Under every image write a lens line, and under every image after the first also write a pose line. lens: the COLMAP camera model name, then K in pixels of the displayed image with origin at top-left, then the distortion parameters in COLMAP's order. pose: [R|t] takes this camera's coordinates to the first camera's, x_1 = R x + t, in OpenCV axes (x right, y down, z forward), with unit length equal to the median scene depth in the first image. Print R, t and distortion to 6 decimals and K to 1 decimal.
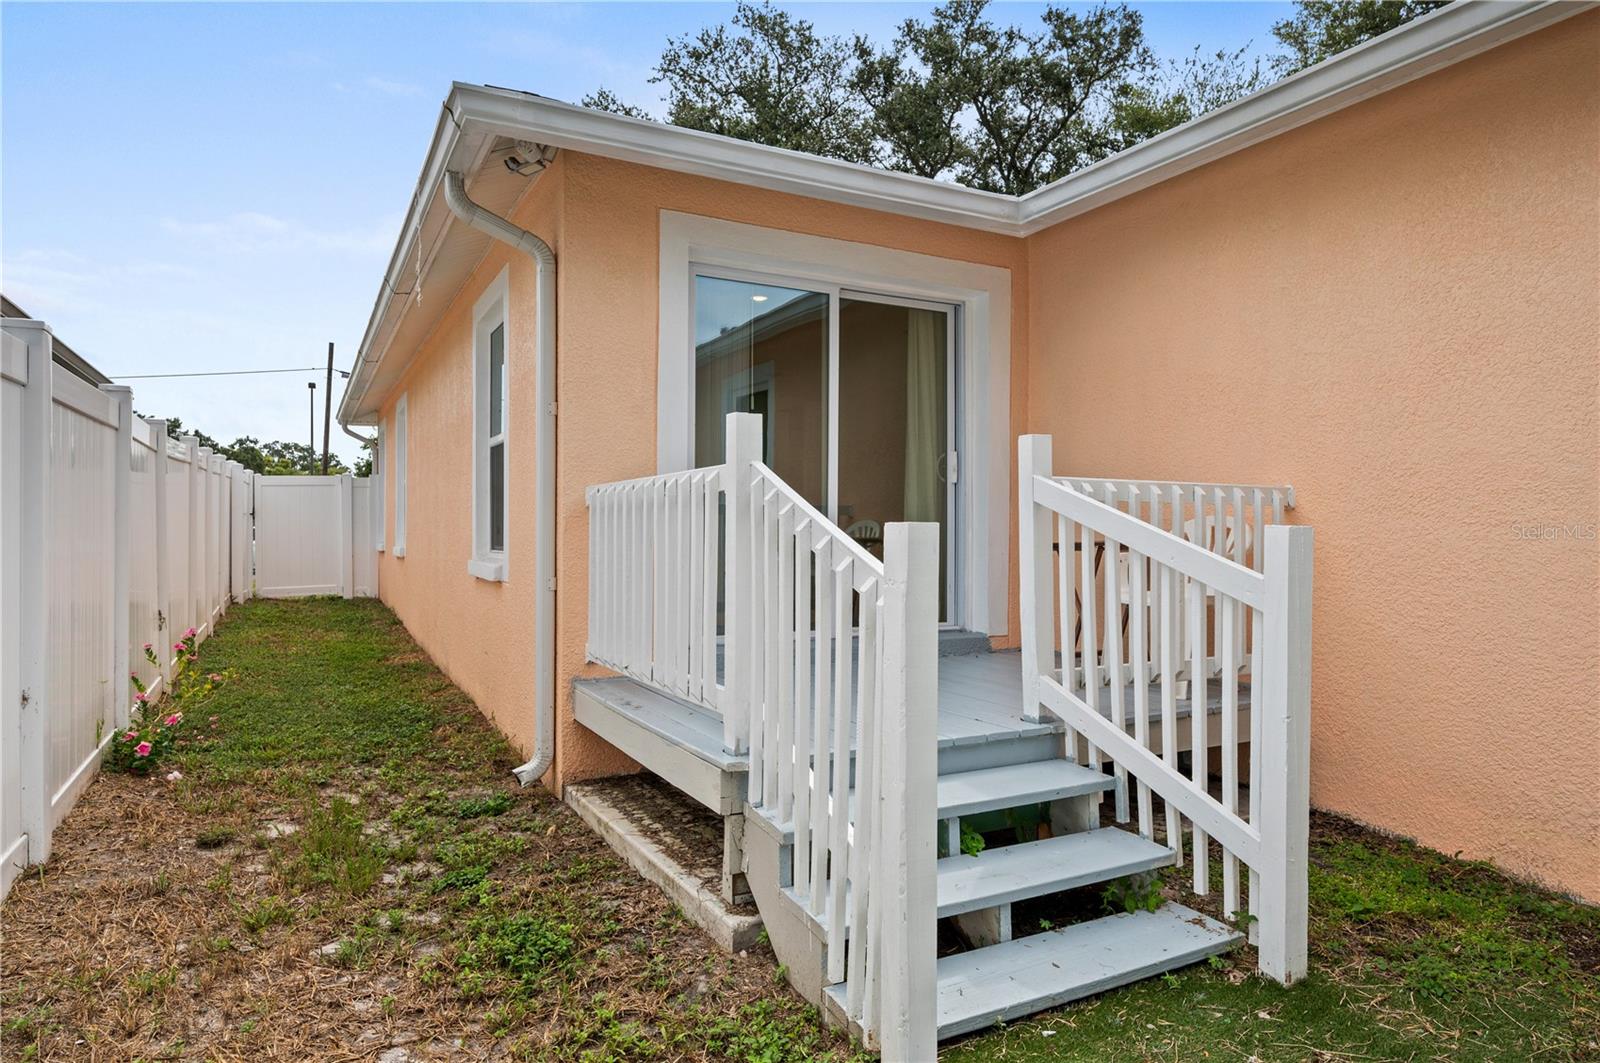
lens RADIAL K [[960.2, 0, 806.7], [0, 960.2, 531.5], [0, 0, 1]] dist [0.008367, -0.001034]
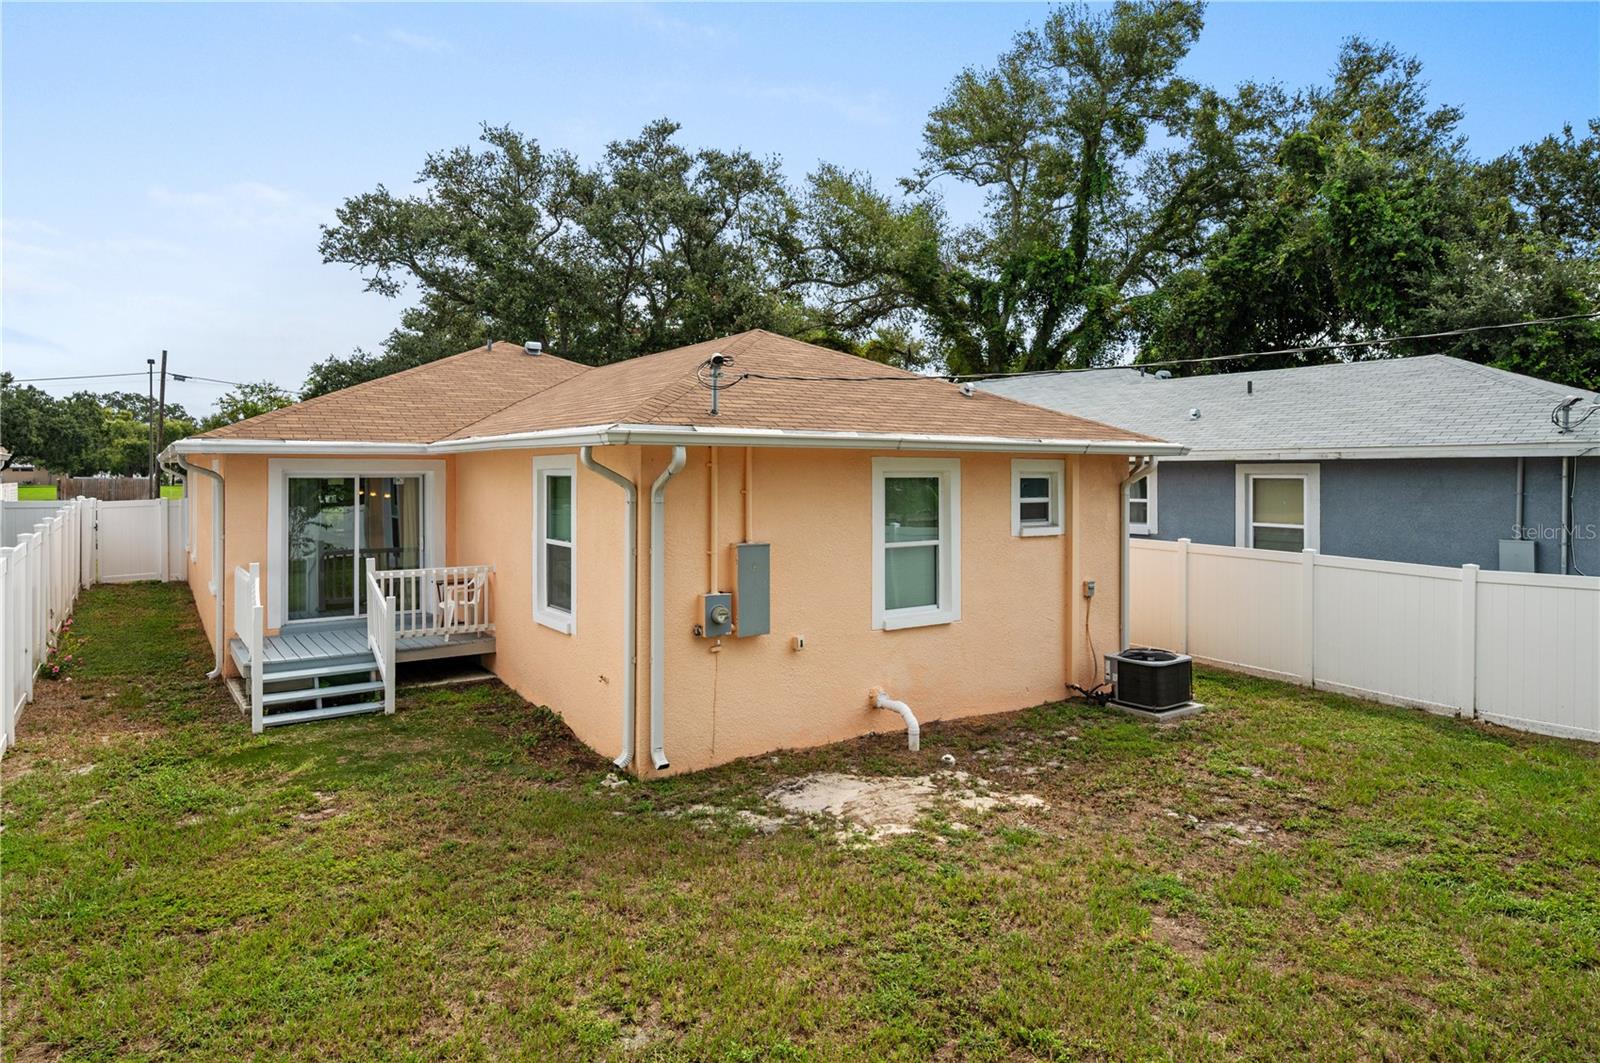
lens RADIAL K [[929.2, 0, 788.7], [0, 929.2, 473.6], [0, 0, 1]] dist [0.002269, 0.000122]
pose [[0.992595, -0.002518, 0.121448, 0.978794], [0.002839, 0.999993, -0.002466, -0.293100], [-0.121441, 0.002793, 0.992595, -1.743178]]
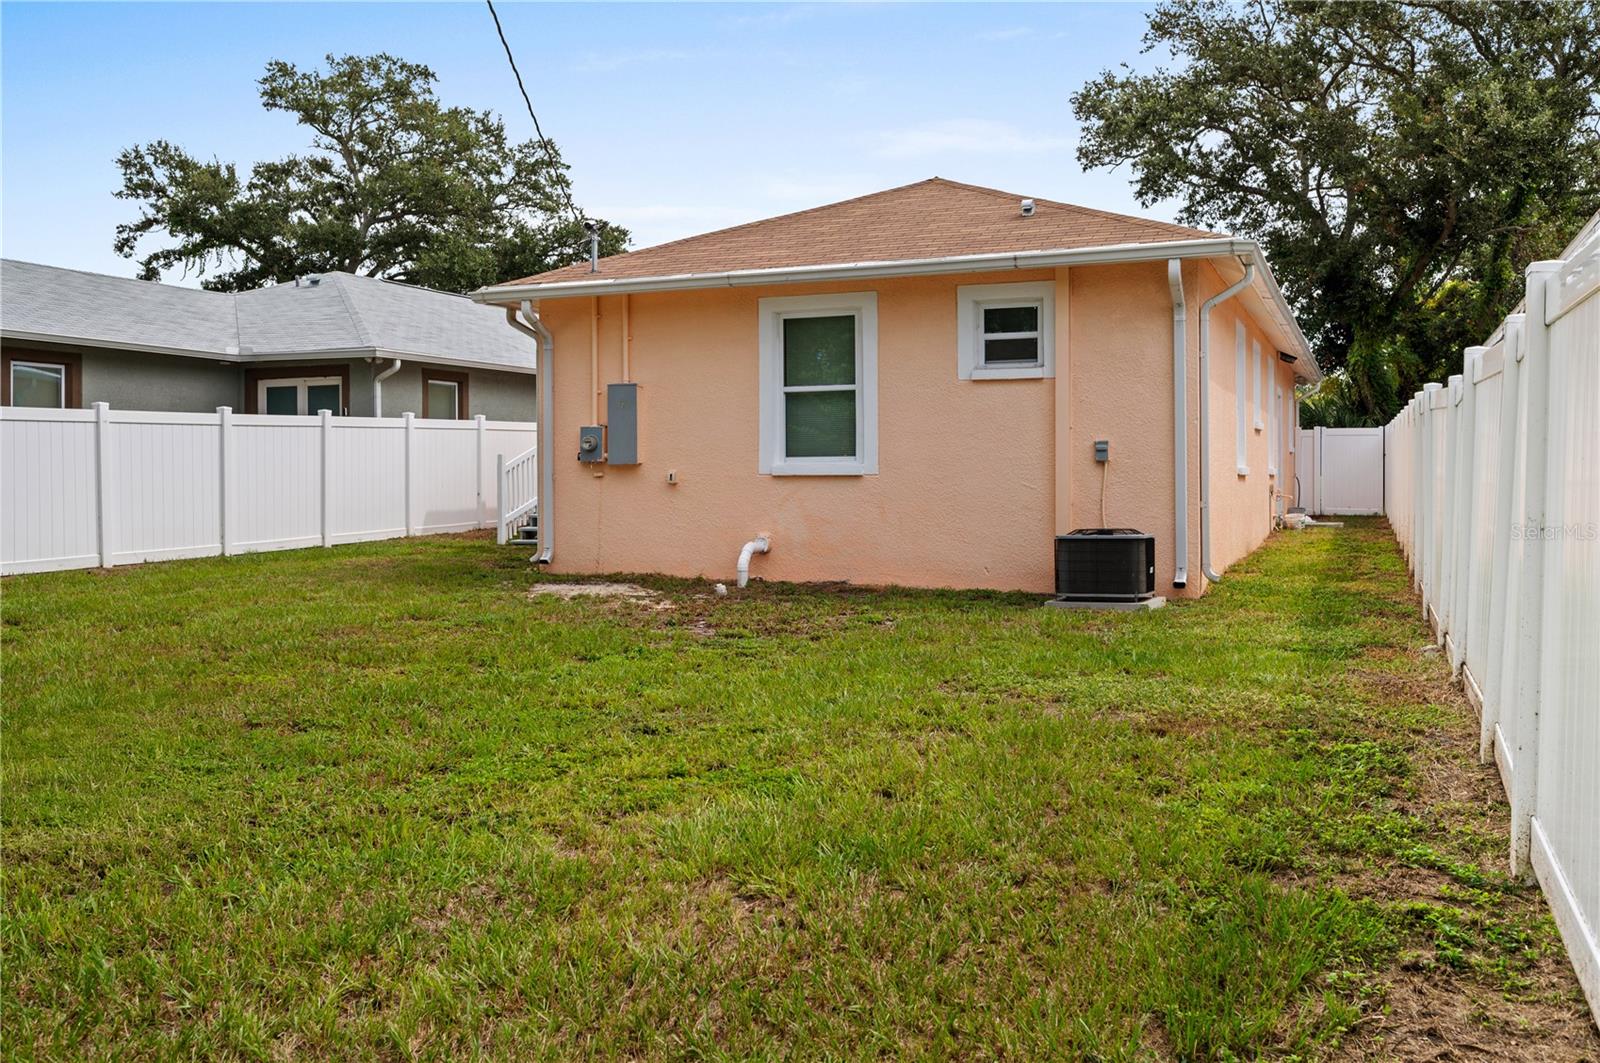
lens RADIAL K [[1402.4, 0, 800.0], [0, 1402.4, 531.5], [0, 0, 1]] dist [-0.001512, -0.000095]
pose [[0.646175, 0.020121, -0.762924, 3.991810], [0.005479, 0.999504, 0.031001, 0.103580], [0.763169, -0.024213, 0.645745, -1.633096]]
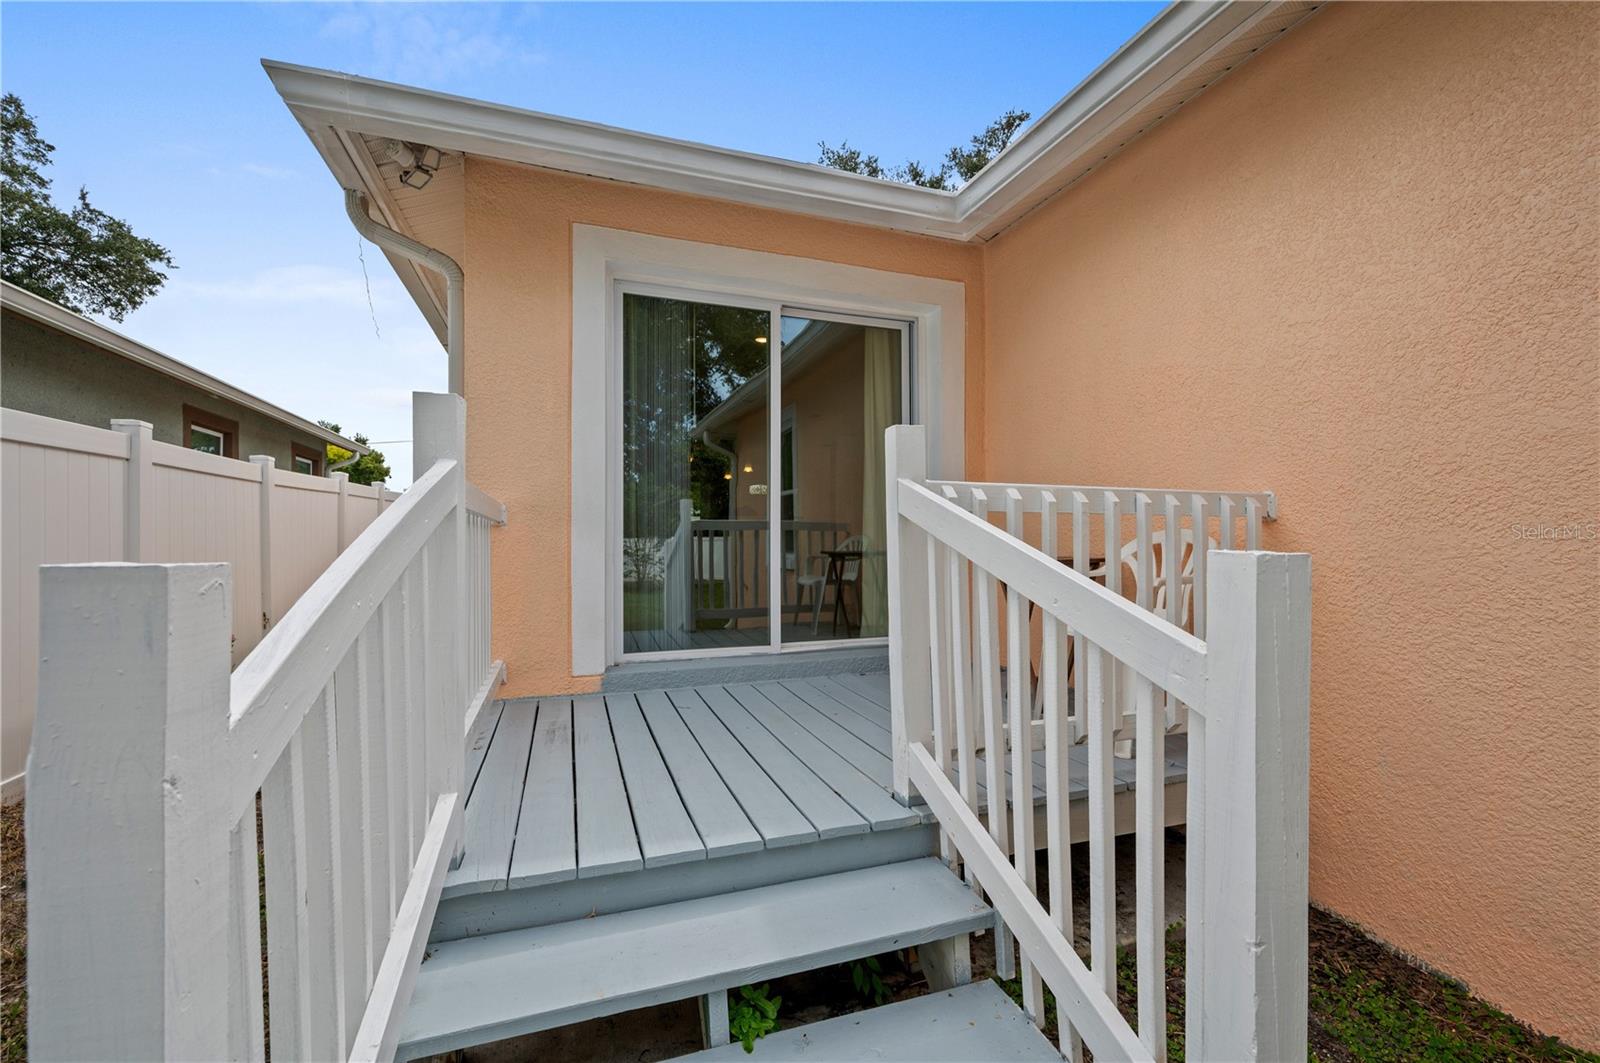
lens RADIAL K [[672.6, 0, 803.6], [0, 672.6, 537.9], [0, 0, 1]] dist [0.002085, 0.001073]
pose [[0.988984, -0.004742, -0.147949, 0.188758], [0.003963, 0.999977, -0.005559, -0.007086], [0.147972, 0.004912, 0.988979, 0.364845]]
